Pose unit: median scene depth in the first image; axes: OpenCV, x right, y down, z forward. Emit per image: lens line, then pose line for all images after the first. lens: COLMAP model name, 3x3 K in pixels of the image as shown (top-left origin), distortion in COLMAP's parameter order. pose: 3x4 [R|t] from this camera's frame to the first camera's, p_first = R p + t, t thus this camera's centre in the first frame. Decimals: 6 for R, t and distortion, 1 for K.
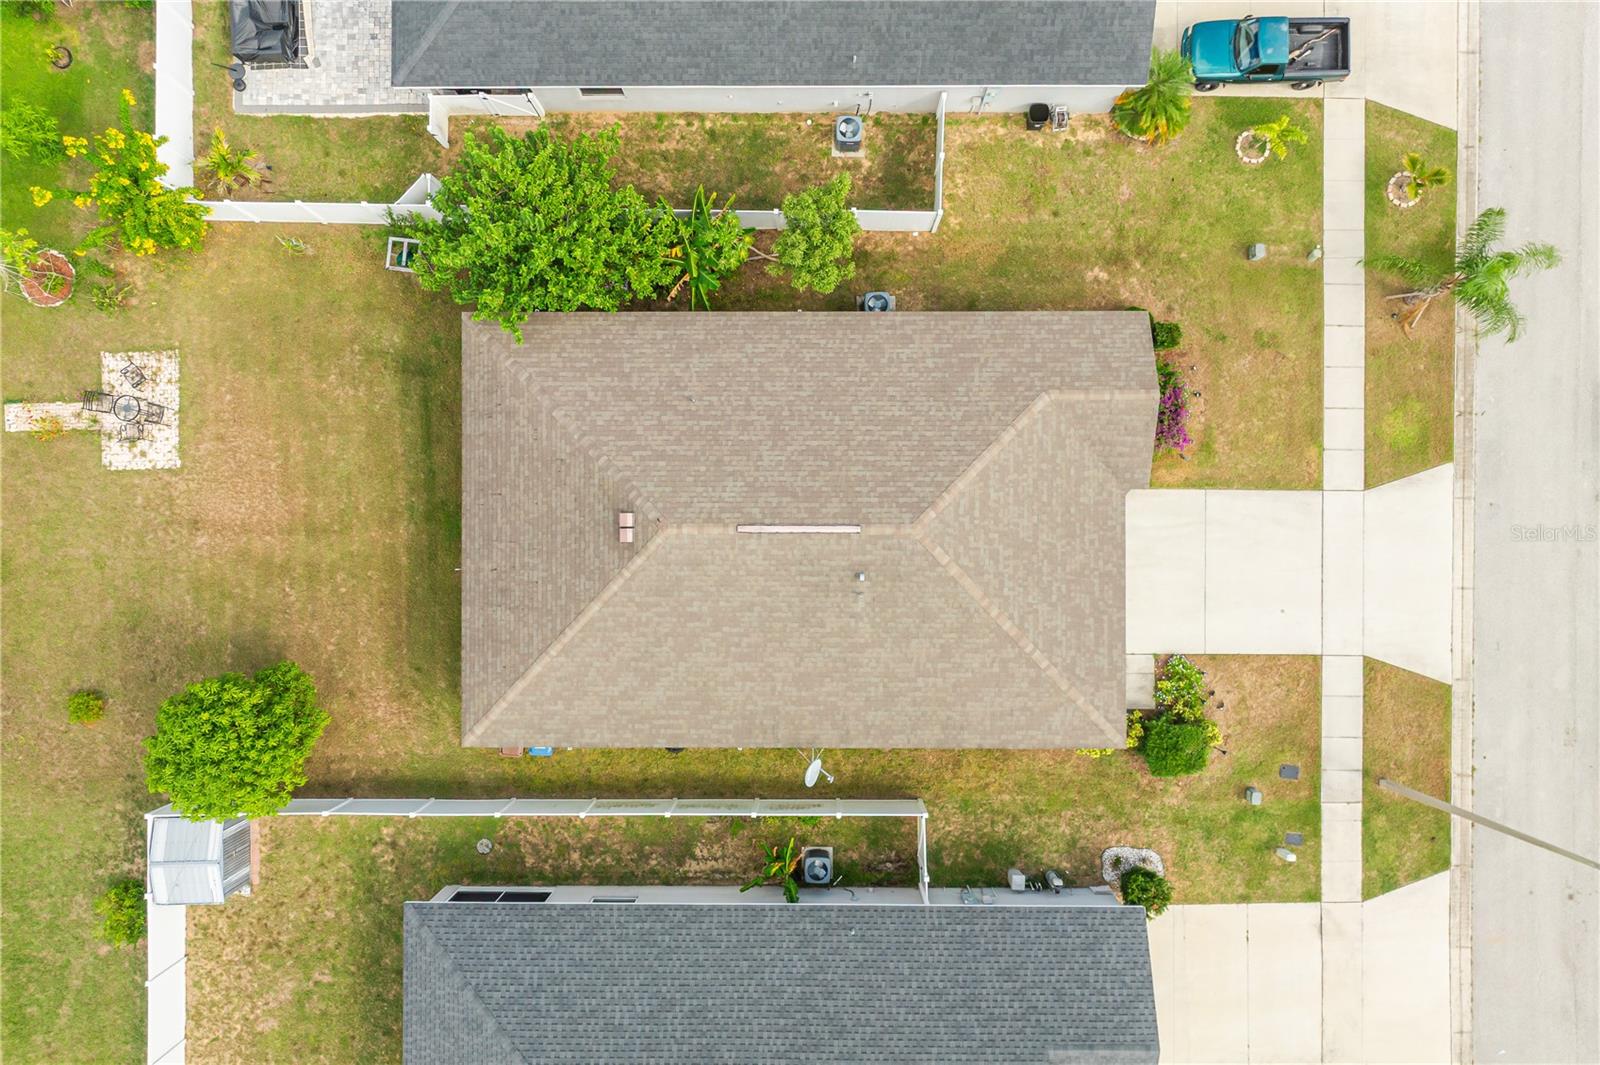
lens RADIAL K [[1113.2, 0, 800.0], [0, 1113.2, 532.5], [0, 0, 1]] dist [-0.017276, 0.007675]
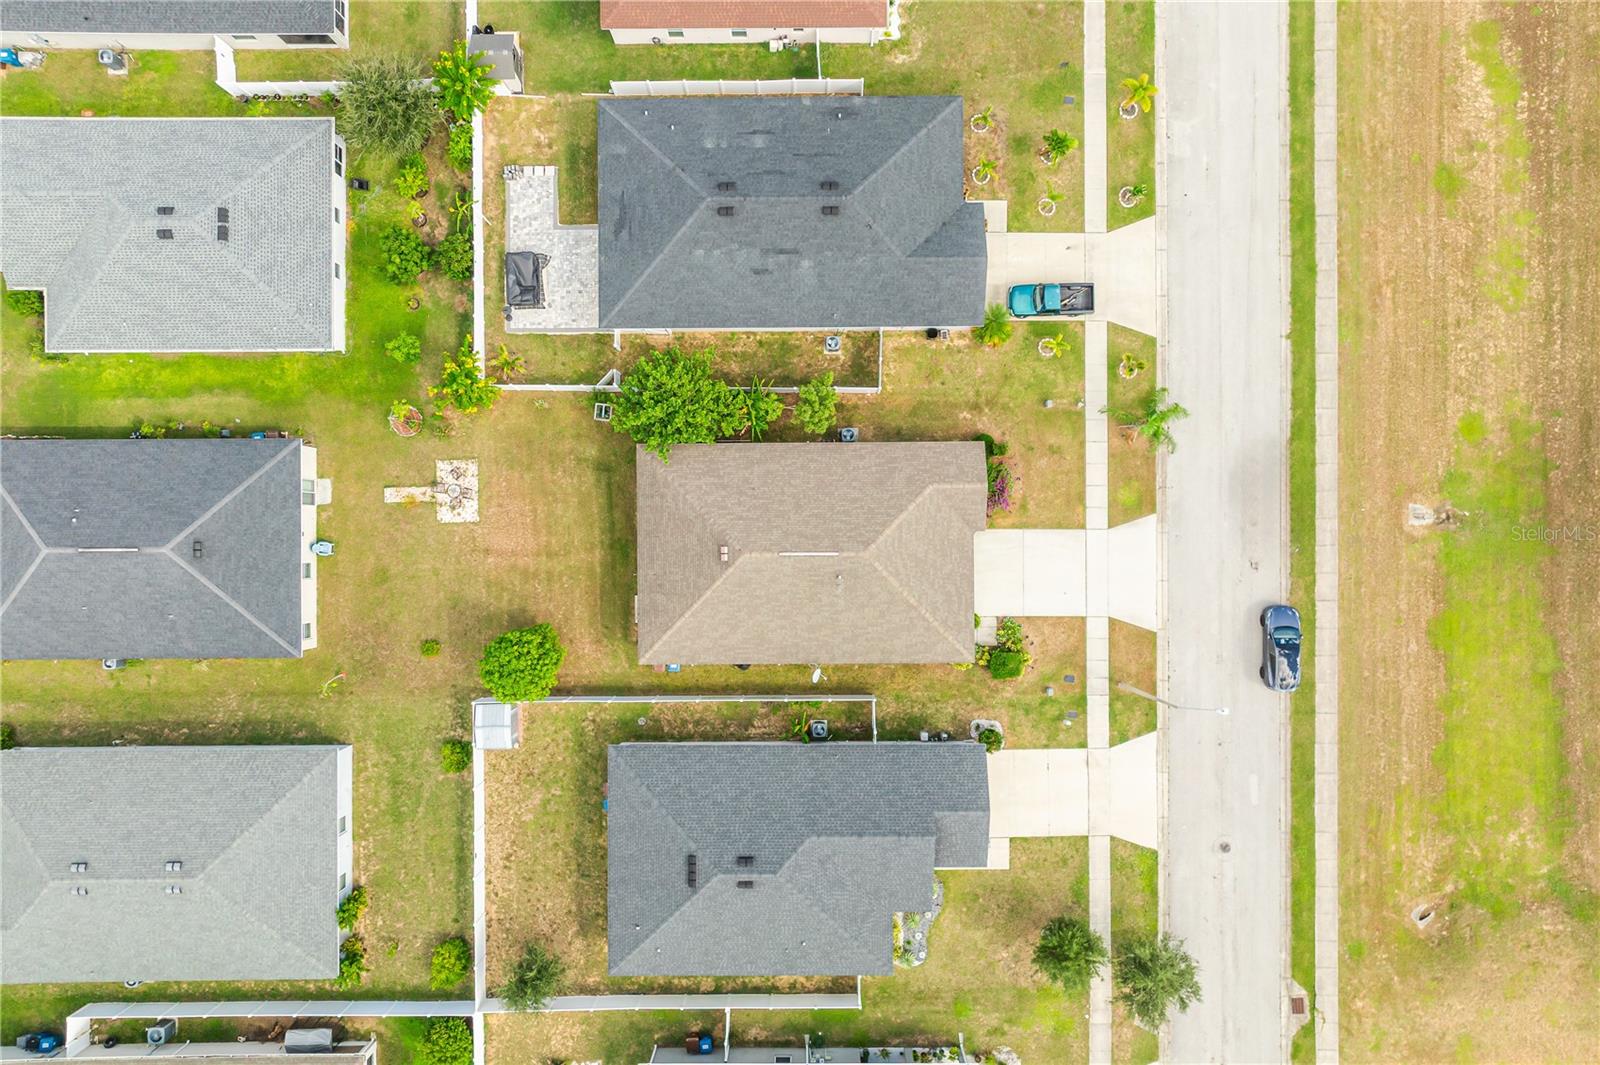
lens RADIAL K [[1113.2, 0, 800.0], [0, 1113.2, 532.5], [0, 0, 1]] dist [-0.017276, 0.007675]
pose [[0.999974, -0.007166, 0.000196, -0.014641], [0.007166, 0.999973, 0.001484, -0.038674], [-0.000207, -0.001482, 0.999999, -0.890251]]
